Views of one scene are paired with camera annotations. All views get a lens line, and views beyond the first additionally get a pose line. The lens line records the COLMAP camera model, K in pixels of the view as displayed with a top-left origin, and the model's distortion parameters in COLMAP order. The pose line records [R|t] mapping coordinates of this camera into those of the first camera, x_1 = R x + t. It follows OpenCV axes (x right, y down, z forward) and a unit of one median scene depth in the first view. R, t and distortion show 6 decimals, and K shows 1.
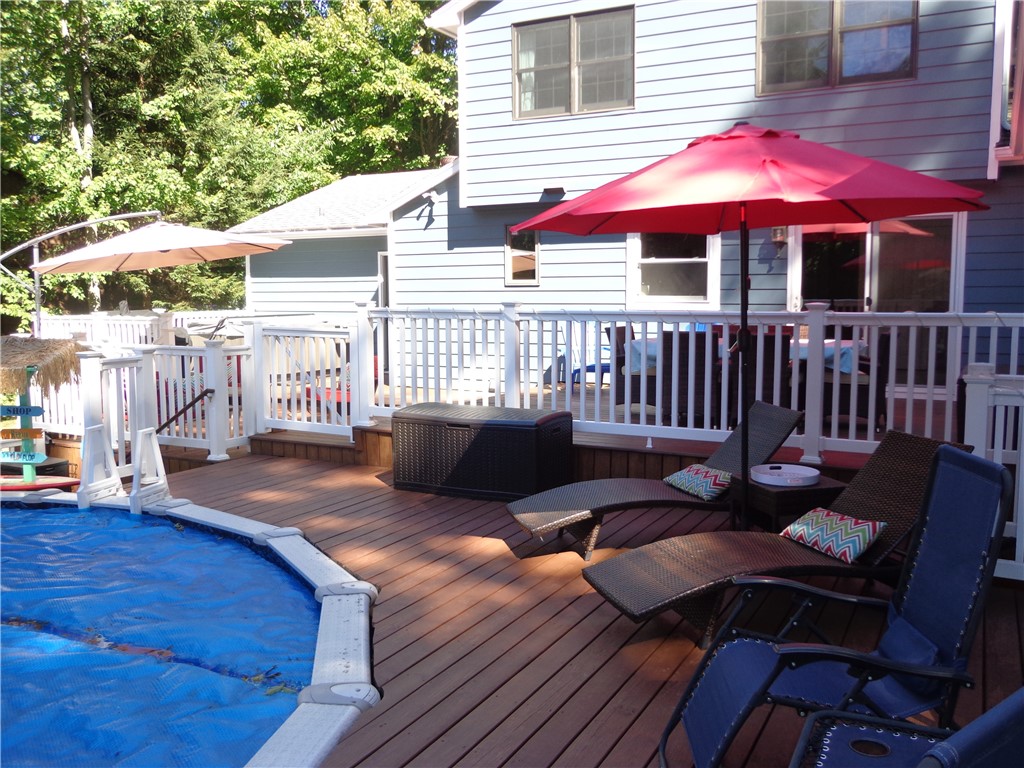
lens RADIAL K [[906.7, 0, 511.7], [0, 906.7, 384.6], [0, 0, 1]] dist [0.005344, 0.028351]
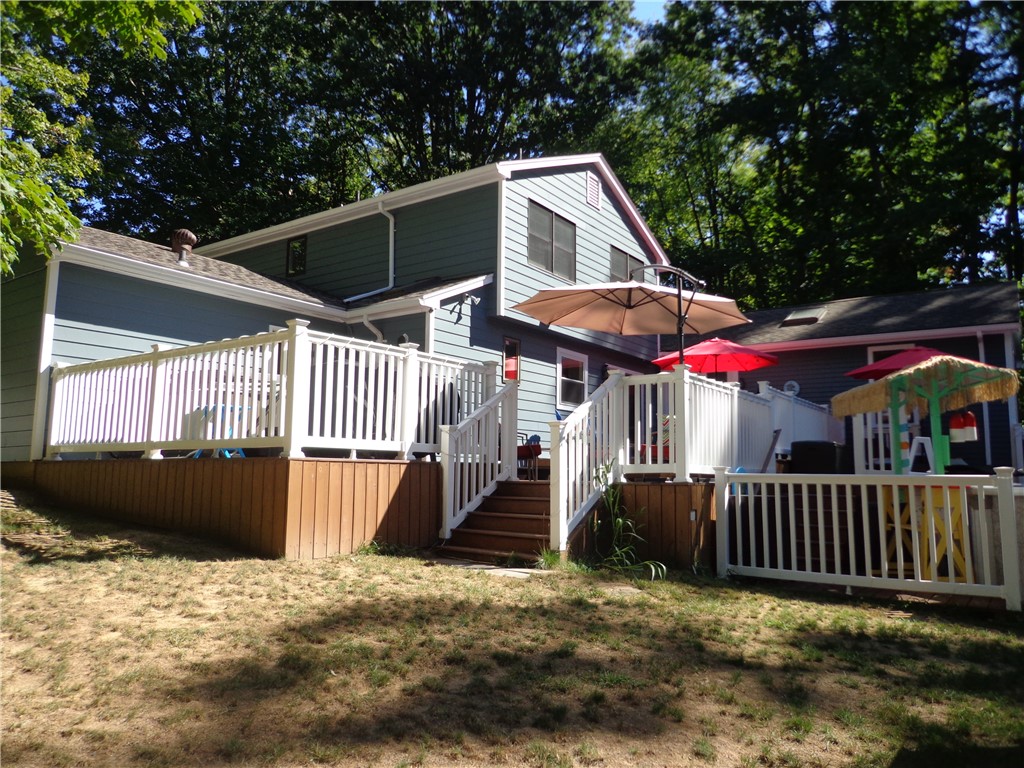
lens RADIAL K [[745.5, 0, 512.1], [0, 745.5, 381.1], [0, 0, 1]] dist [-0.004482, -0.001746]
pose [[0.124386, 0.126181, 0.984178, -1.015911], [0.079013, 0.987472, -0.136589, 0.031822], [-0.989083, 0.094753, 0.112858, 0.858460]]
